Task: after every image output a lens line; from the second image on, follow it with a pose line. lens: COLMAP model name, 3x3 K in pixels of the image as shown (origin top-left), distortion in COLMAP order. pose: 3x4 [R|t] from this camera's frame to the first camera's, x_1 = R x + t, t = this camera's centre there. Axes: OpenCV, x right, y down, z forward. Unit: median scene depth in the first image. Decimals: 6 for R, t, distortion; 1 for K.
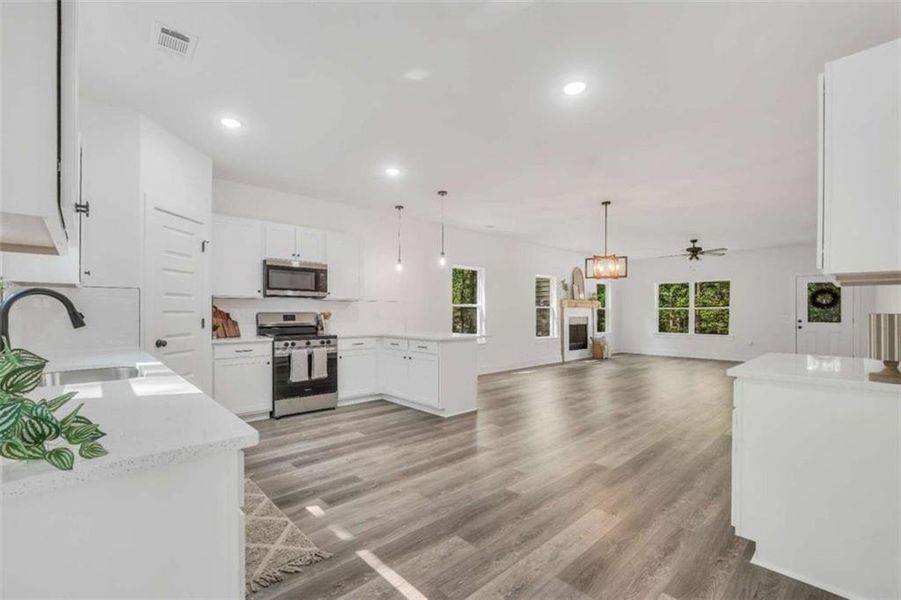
lens RADIAL K [[390.9, 0, 441.1], [0, 390.9, 309.0], [0, 0, 1]] dist [-0.012814, -0.000145]
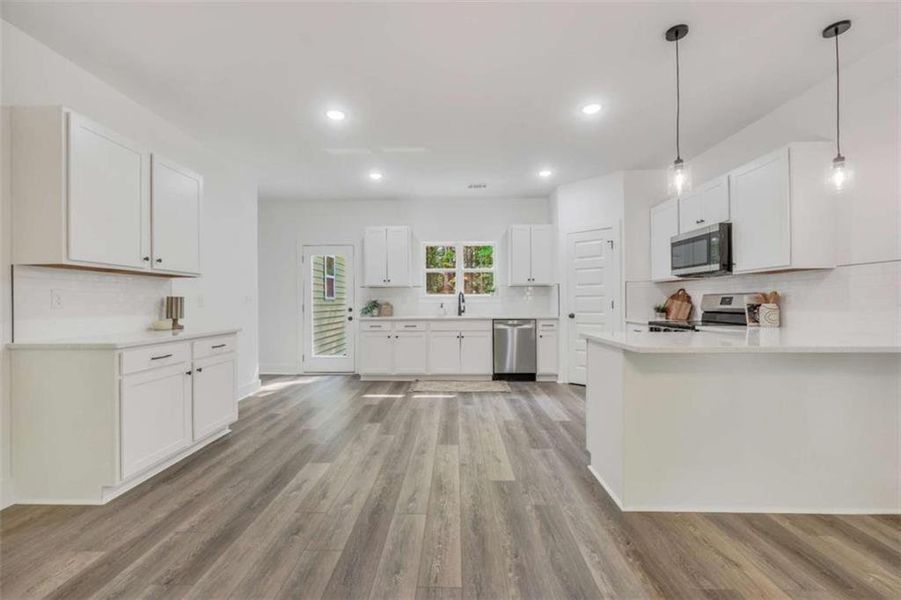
lens RADIAL K [[382.3, 0, 447.5], [0, 382.3, 296.9], [0, 0, 1]] dist [-0.003455, 0.000131]
pose [[-0.692494, -0.006445, -0.721395, 0.679075], [0.013038, 0.999685, -0.021447, 0.030881], [0.721306, -0.024257, -0.692192, 1.461879]]
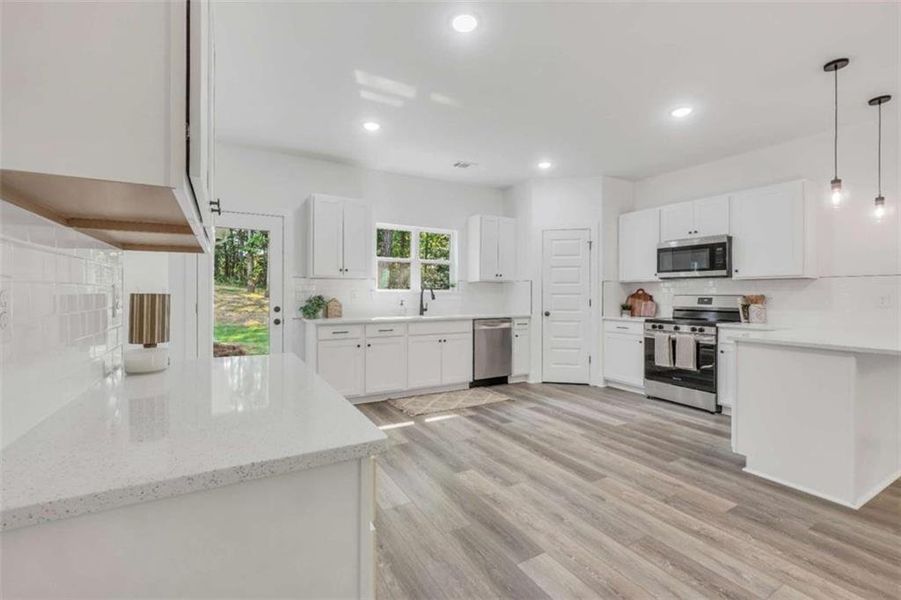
lens RADIAL K [[390.9, 0, 451.9], [0, 390.9, 292.0], [0, 0, 1]] dist [-0.002594, -0.000163]
pose [[-0.208331, -0.006661, -0.978036, 0.804199], [0.005545, 0.999953, -0.007991, 0.007206], [0.978043, -0.007088, -0.208285, 0.801664]]
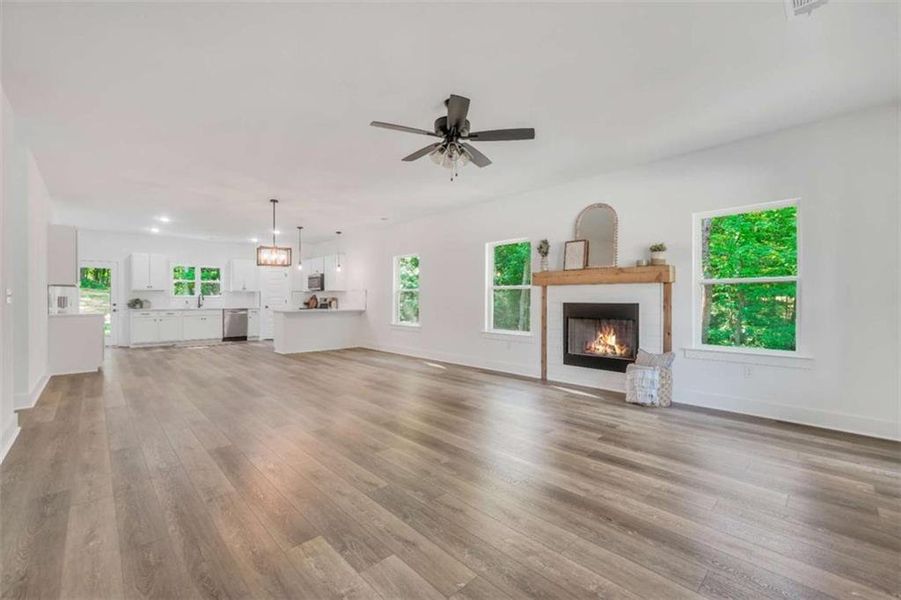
lens RADIAL K [[382.3, 0, 447.5], [0, 382.3, 296.9], [0, 0, 1]] dist [-0.003455, 0.000131]
pose [[0.012627, -0.007906, -0.999889, 2.243110], [0.011182, 0.999907, -0.007765, 0.038077], [0.999858, -0.011083, 0.012714, 2.144632]]
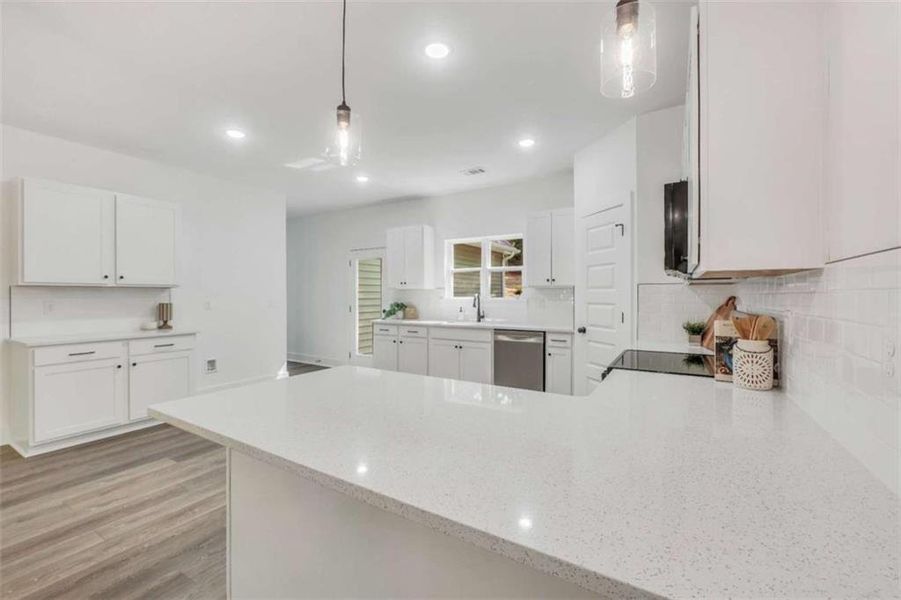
lens RADIAL K [[382.3, 0, 447.5], [0, 382.3, 296.9], [0, 0, 1]] dist [-0.003455, 0.000131]
pose [[-0.961644, 0.000317, -0.274301, 0.005769], [0.001826, 0.999985, -0.005249, -0.006899], [0.274295, -0.005549, -0.961630, 1.694038]]
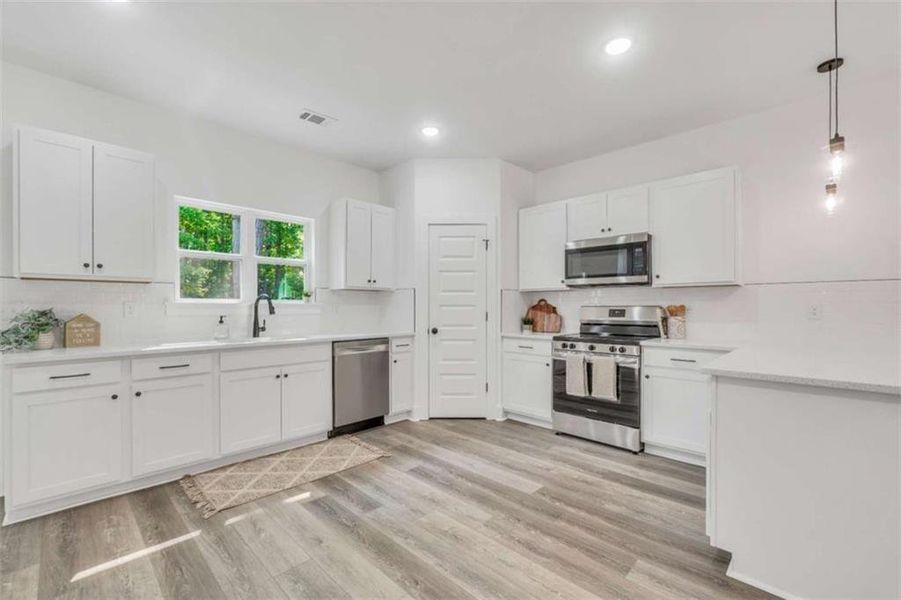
lens RADIAL K [[379.3, 0, 445.9], [0, 379.3, 307.7], [0, 0, 1]] dist [-0.011560, 0.000246]
pose [[0.054874, 0.000747, -0.998493, 0.427972], [0.010706, 0.999942, 0.001337, 0.009592], [0.998436, -0.010763, 0.054863, 0.816936]]
